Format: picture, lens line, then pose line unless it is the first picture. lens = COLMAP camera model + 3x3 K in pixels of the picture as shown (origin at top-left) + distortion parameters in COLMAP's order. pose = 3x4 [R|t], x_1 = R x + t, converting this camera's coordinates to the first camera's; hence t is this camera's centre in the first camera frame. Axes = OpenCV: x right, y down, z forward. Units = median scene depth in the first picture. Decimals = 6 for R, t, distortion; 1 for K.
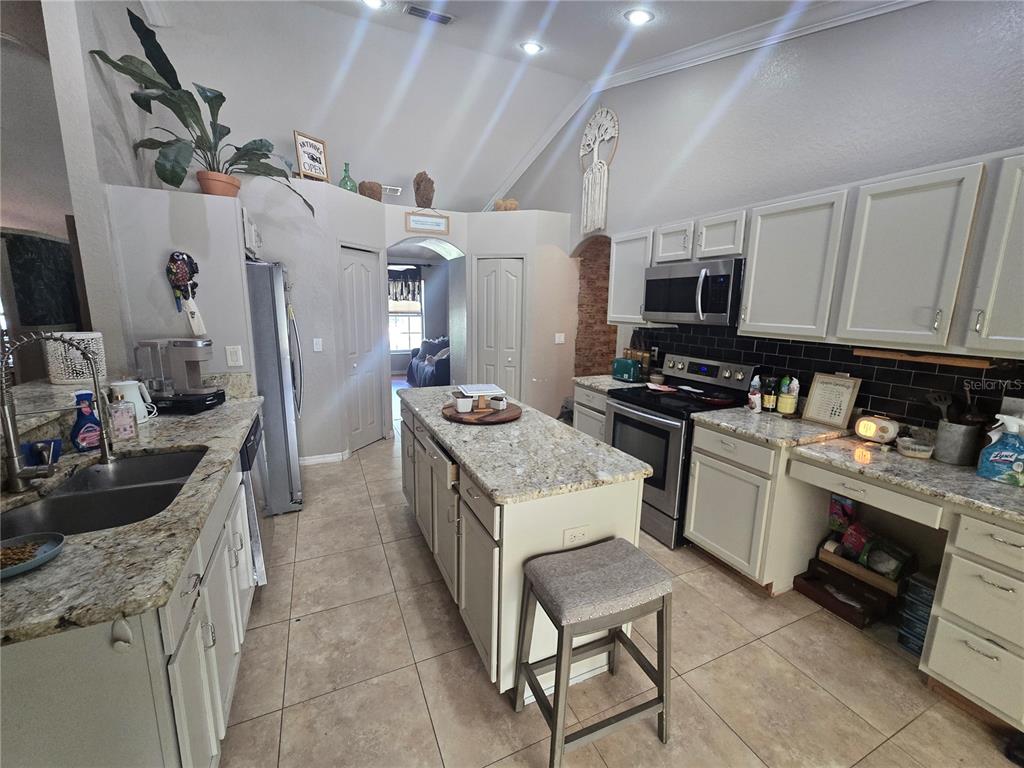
lens RADIAL K [[423.4, 0, 511.0], [0, 423.4, 381.9], [0, 0, 1]] dist [-0.000118, 0.000874]
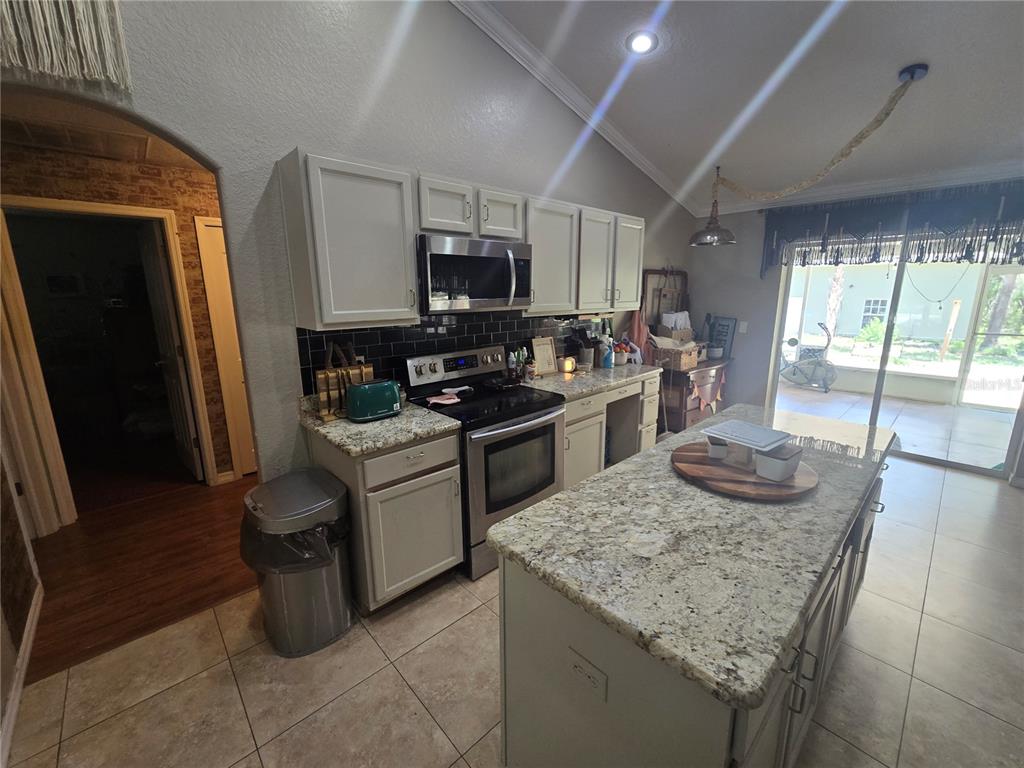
lens RADIAL K [[423.4, 0, 512.8], [0, 423.4, 381.3], [0, 0, 1]] dist [-0.000118, 0.000874]
pose [[-0.311533, -0.215774, 0.925413, -0.444678], [0.173646, 0.944551, 0.278693, -0.242853], [-0.934235, 0.247516, -0.256791, 1.249426]]
